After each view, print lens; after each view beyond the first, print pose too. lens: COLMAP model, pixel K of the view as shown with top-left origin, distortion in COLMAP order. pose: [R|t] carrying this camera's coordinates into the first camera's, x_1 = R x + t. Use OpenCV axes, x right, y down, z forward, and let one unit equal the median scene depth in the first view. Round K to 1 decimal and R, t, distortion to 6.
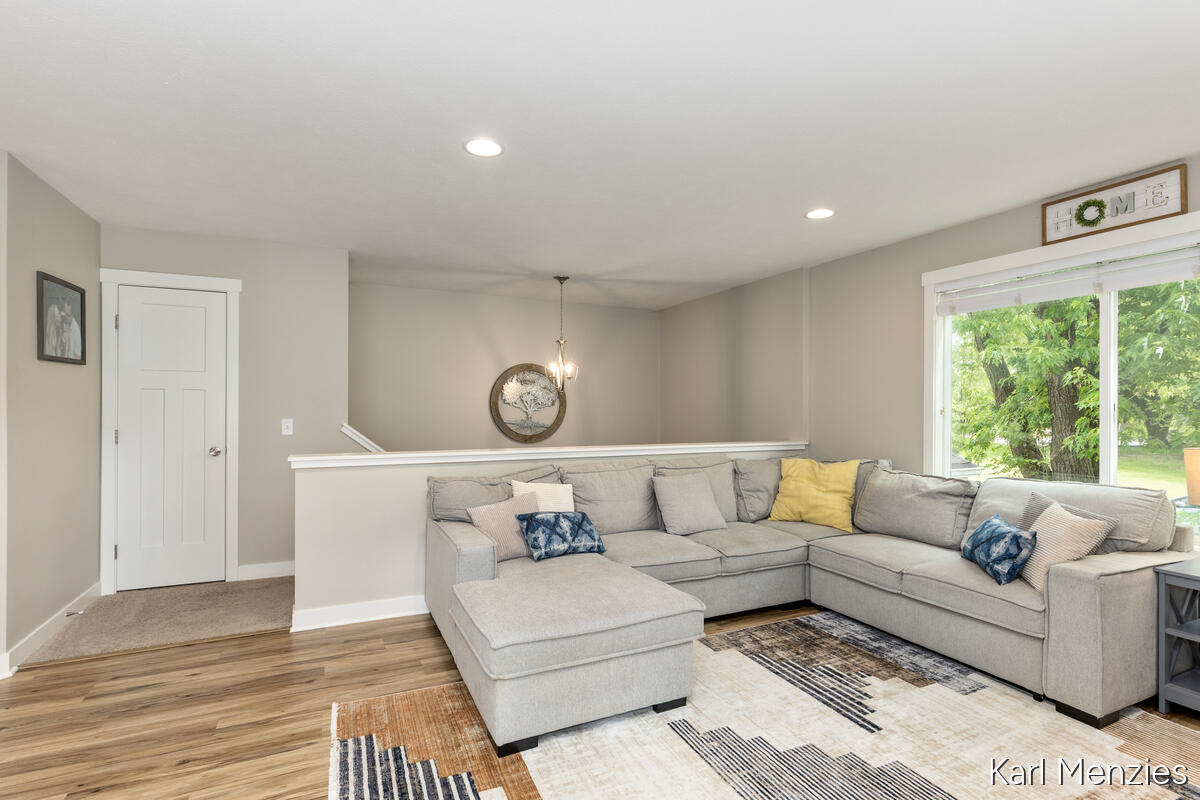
lens RADIAL K [[571.5, 0, 600.0], [0, 571.5, 400.0], [0, 0, 1]] dist [-0.000960, -0.000303]
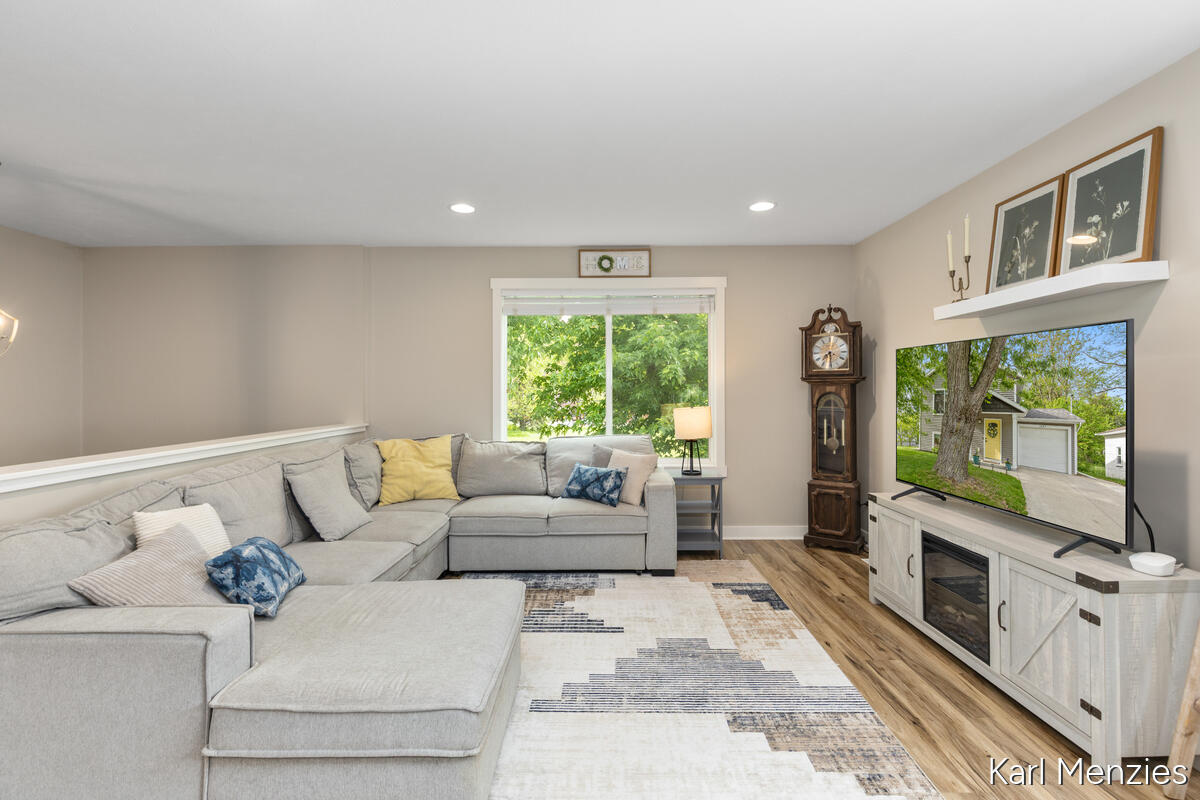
lens RADIAL K [[578.8, 0, 534.1], [0, 578.8, 380.3], [0, 0, 1]] dist [-0.000214, -0.000220]
pose [[0.434666, 0.009873, 0.900538, -0.661737], [-0.005180, 0.999951, -0.008463, 0.009069], [-0.900577, -0.000986, 0.434695, 0.484040]]
